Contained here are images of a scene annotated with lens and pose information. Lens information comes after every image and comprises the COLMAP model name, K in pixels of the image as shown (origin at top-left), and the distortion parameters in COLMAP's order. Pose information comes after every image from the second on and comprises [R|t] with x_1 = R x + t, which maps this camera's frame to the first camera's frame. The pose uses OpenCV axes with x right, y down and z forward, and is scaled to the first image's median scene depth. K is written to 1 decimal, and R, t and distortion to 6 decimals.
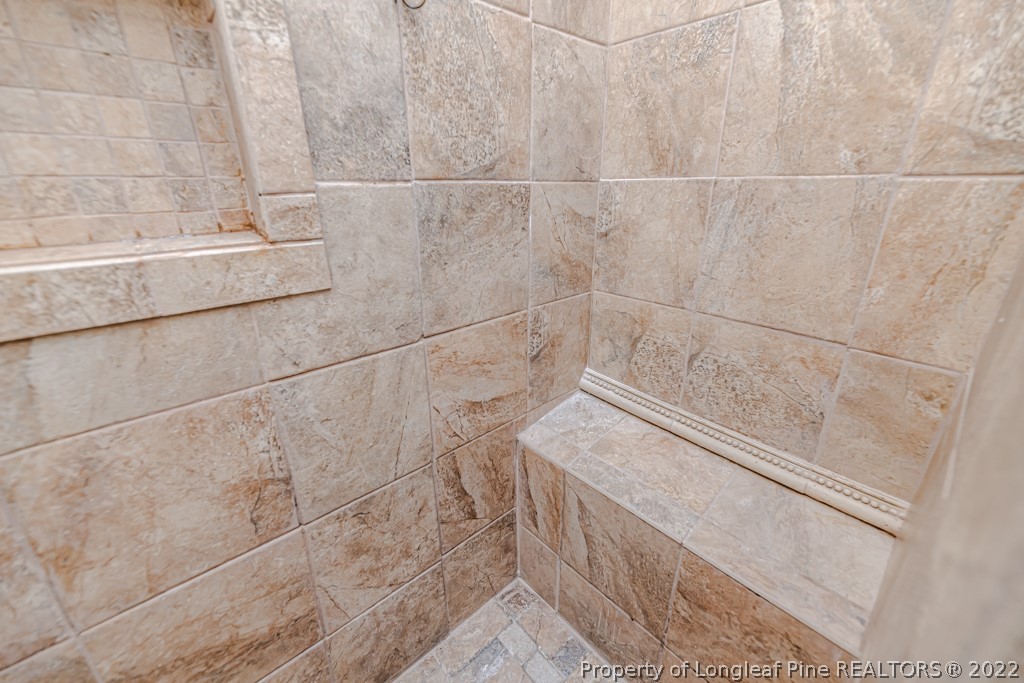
lens RADIAL K [[408.7, 0, 513.2], [0, 408.7, 337.2], [0, 0, 1]] dist [-0.003417, -0.000167]
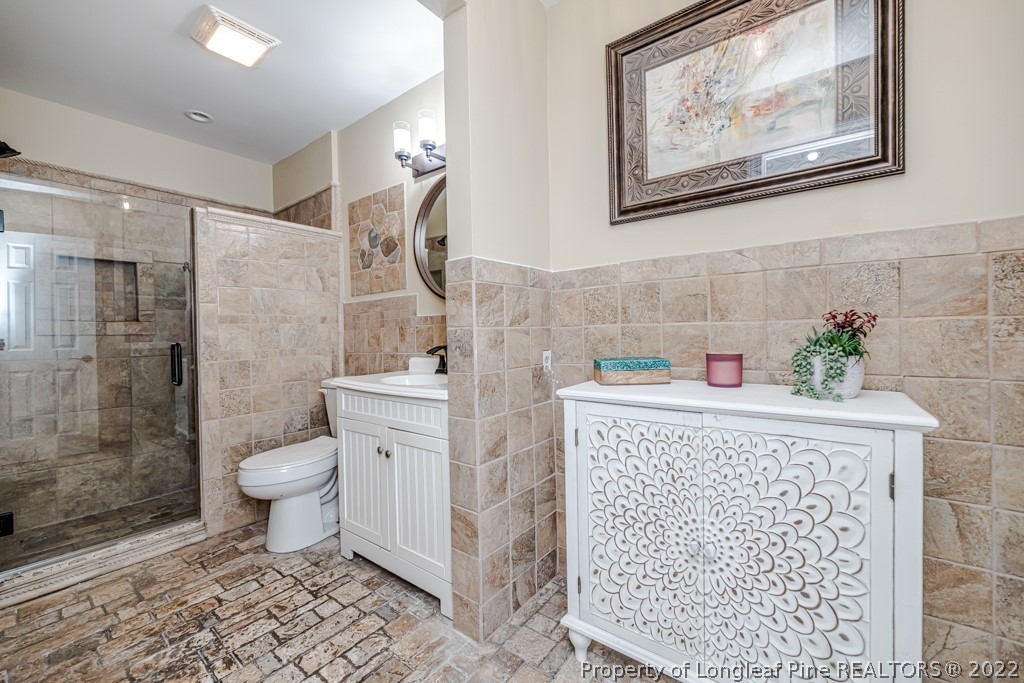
lens RADIAL K [[407.2, 0, 512.9], [0, 407.2, 336.4], [0, 0, 1]] dist [0.000584, -0.000230]
pose [[0.983126, -0.018511, 0.181991, 2.012307], [0.081350, 0.935321, -0.344321, 1.387205], [-0.163847, 0.353316, 0.921044, -2.860273]]
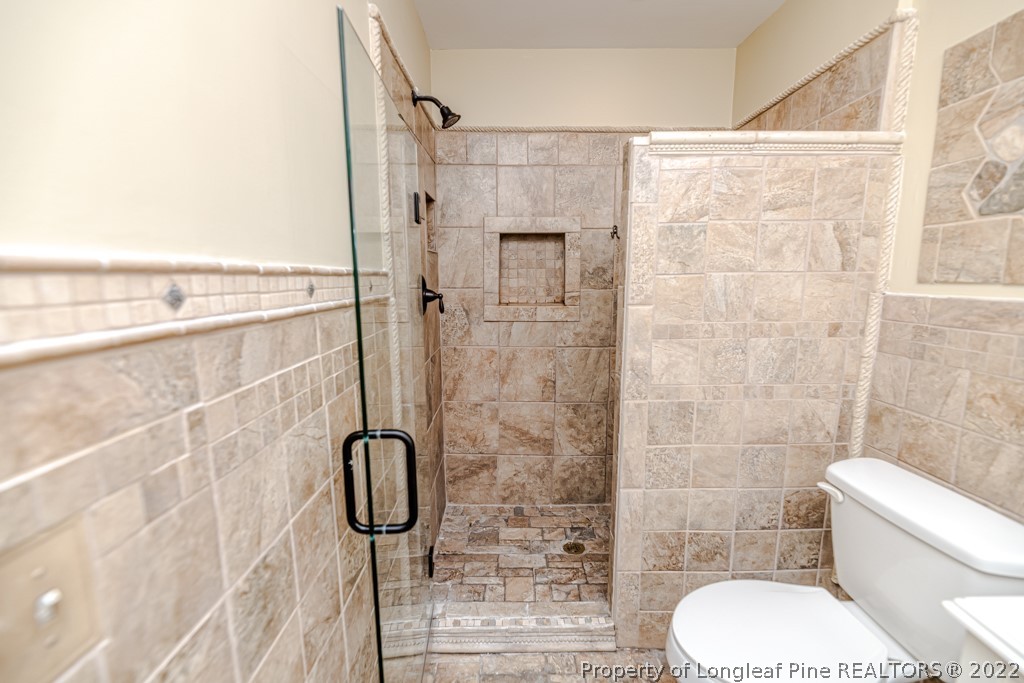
lens RADIAL K [[408.7, 0, 513.2], [0, 408.7, 337.2], [0, 0, 1]] dist [-0.003417, -0.000167]
pose [[0.747700, 0.103064, -0.655990, 1.156411], [-0.235032, 0.965008, -0.116276, 0.448847], [0.621051, 0.241118, 0.745760, -1.509143]]
